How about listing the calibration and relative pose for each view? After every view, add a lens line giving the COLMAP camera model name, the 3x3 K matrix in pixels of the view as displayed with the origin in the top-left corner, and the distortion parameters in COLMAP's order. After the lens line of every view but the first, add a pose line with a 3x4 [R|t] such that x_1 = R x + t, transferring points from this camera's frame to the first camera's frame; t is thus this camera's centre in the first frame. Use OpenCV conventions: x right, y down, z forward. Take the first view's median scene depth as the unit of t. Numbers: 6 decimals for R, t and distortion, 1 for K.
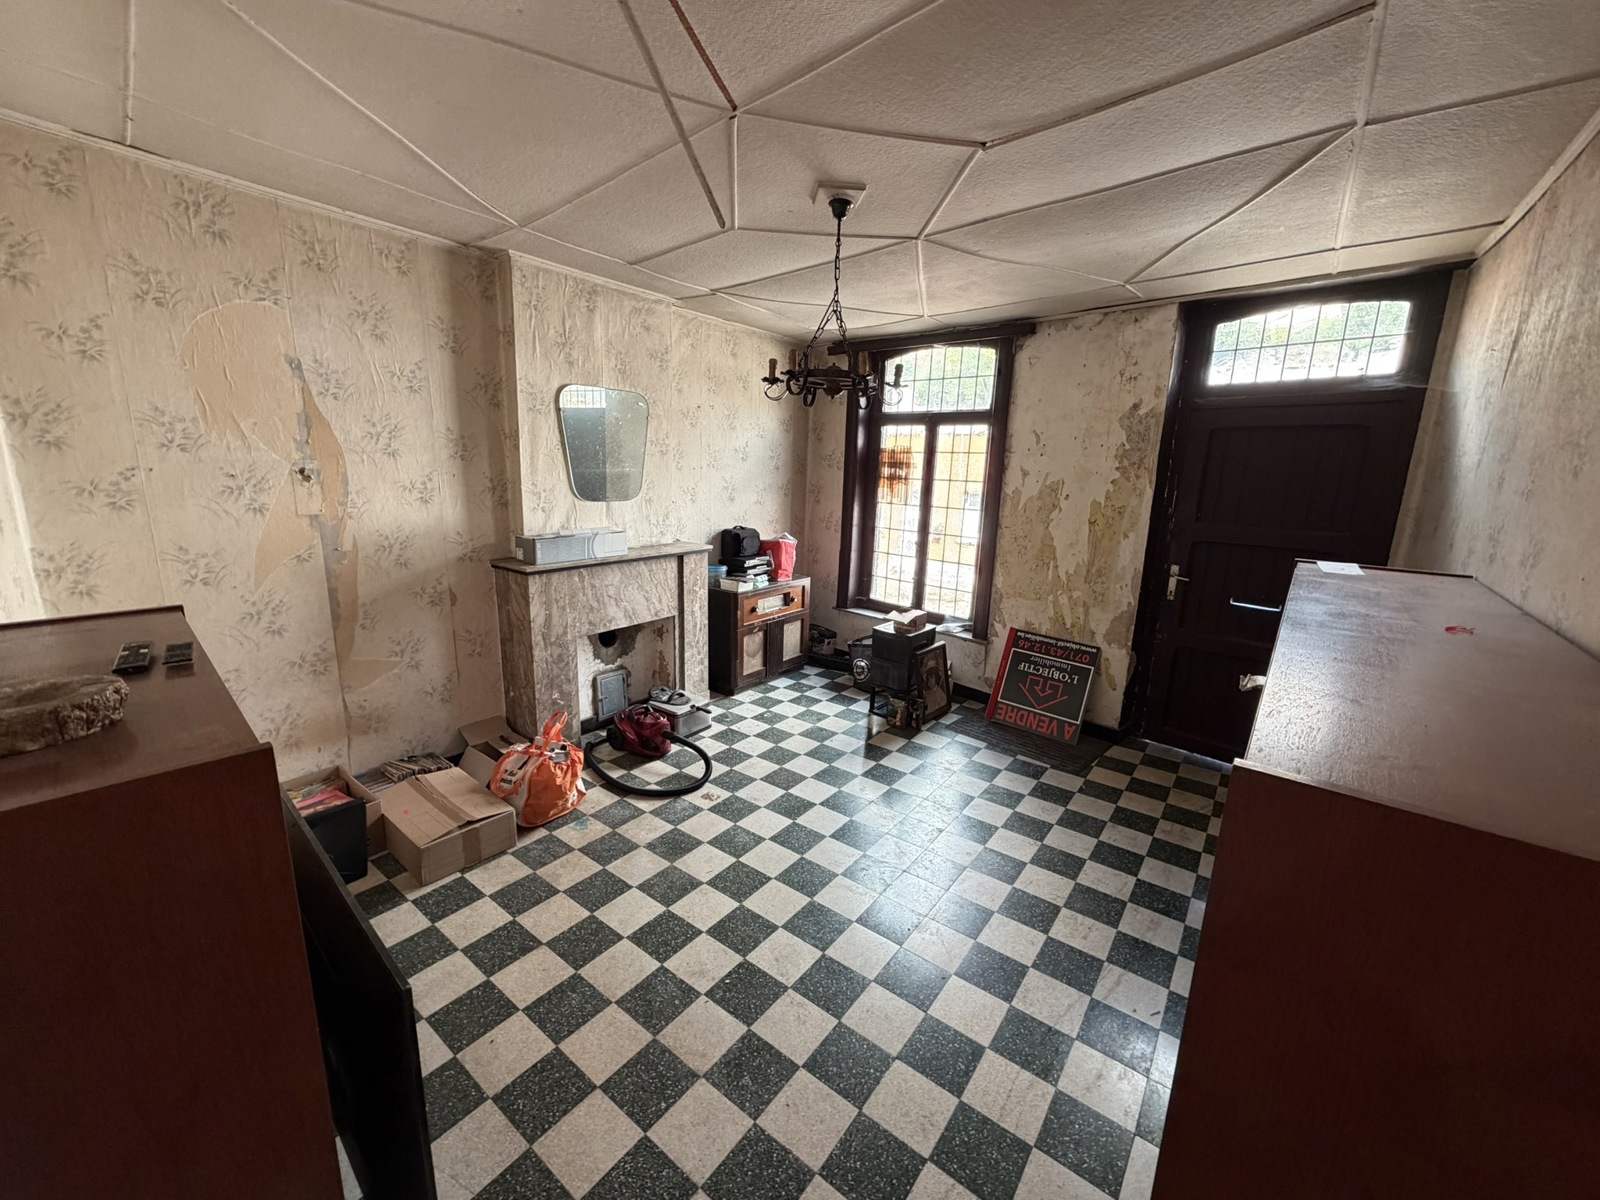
lens RADIAL K [[637.8, 0, 796.7], [0, 637.8, 597.4], [0, 0, 1]] dist [0.001286, 0.000667]
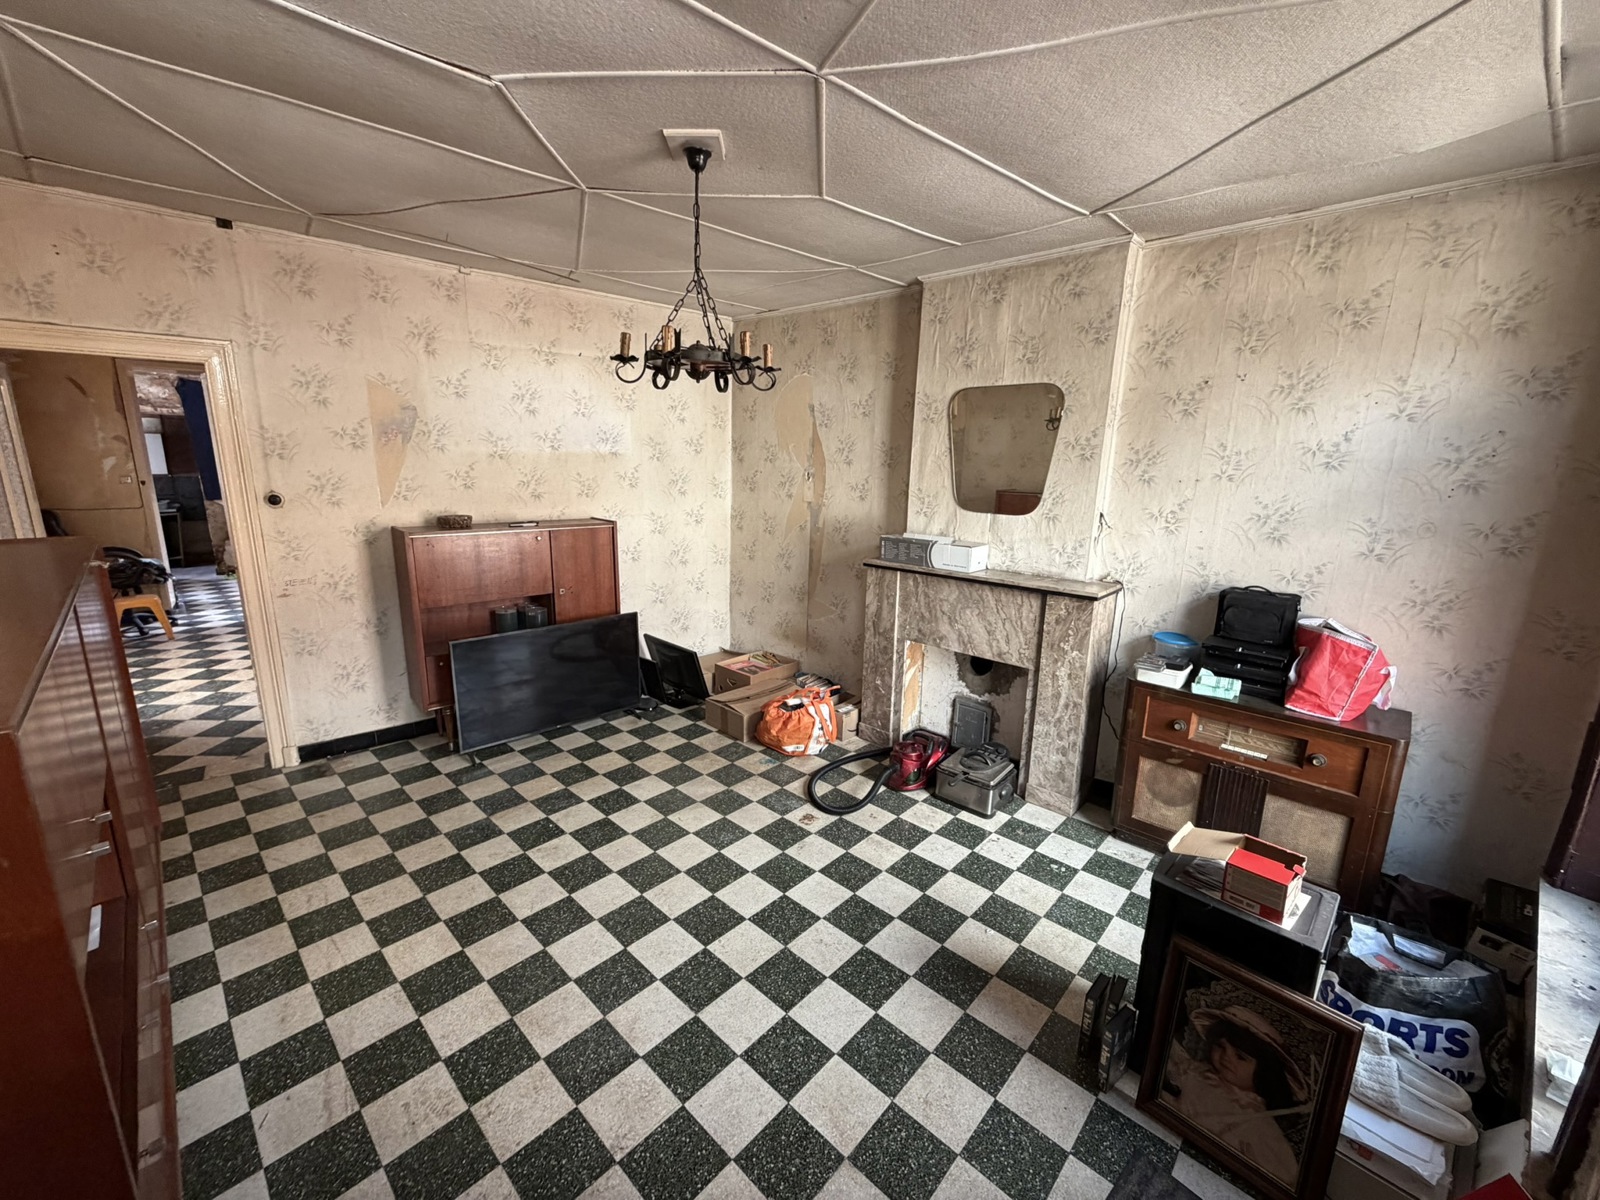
lens RADIAL K [[637.8, 0, 796.7], [0, 637.8, 597.4], [0, 0, 1]] dist [0.001286, 0.000667]
pose [[-0.100166, 0.179190, -0.978702, 0.695675], [-0.228878, 0.953120, 0.197931, -0.172097], [0.968288, 0.243829, -0.054457, 0.916825]]
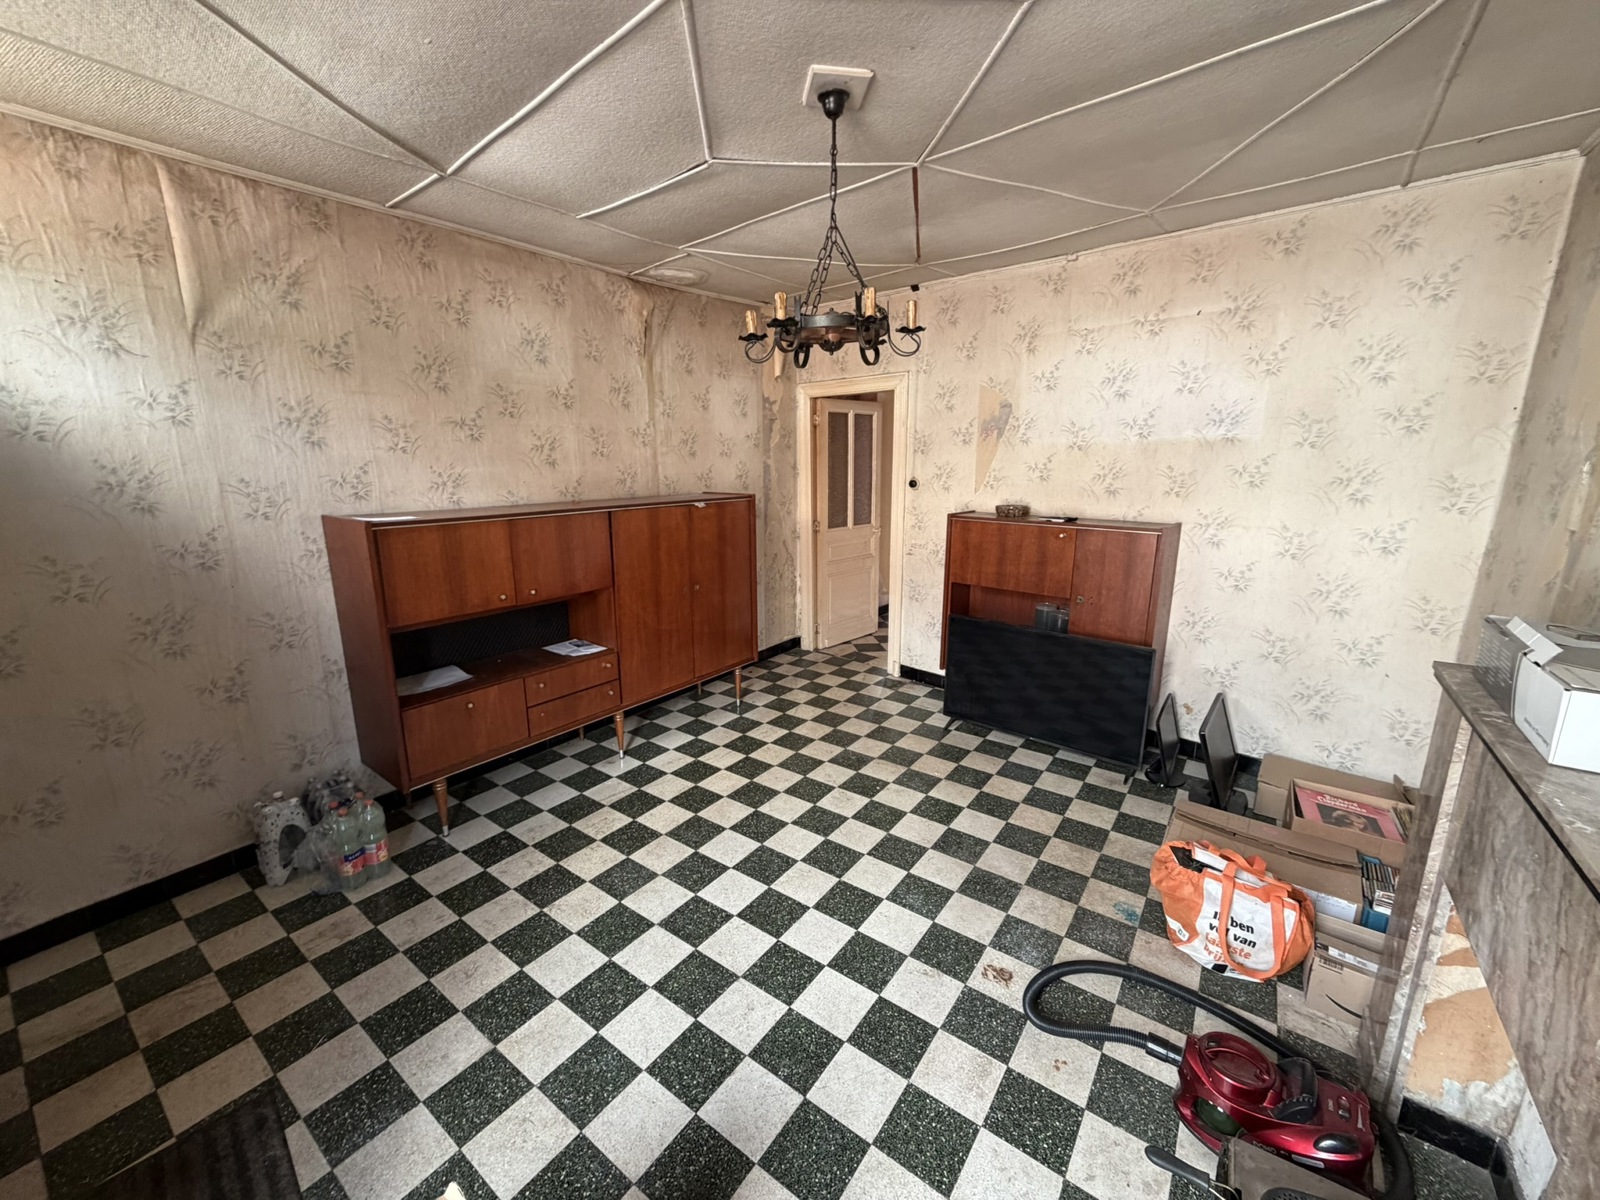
lens RADIAL K [[637.8, 0, 796.7], [0, 637.8, 597.4], [0, 0, 1]] dist [0.001286, 0.000667]
pose [[-0.999432, -0.021481, -0.025951, 0.083024], [-0.030331, 0.909018, 0.415652, -0.268310], [0.014661, 0.416203, -0.909154, 1.356350]]
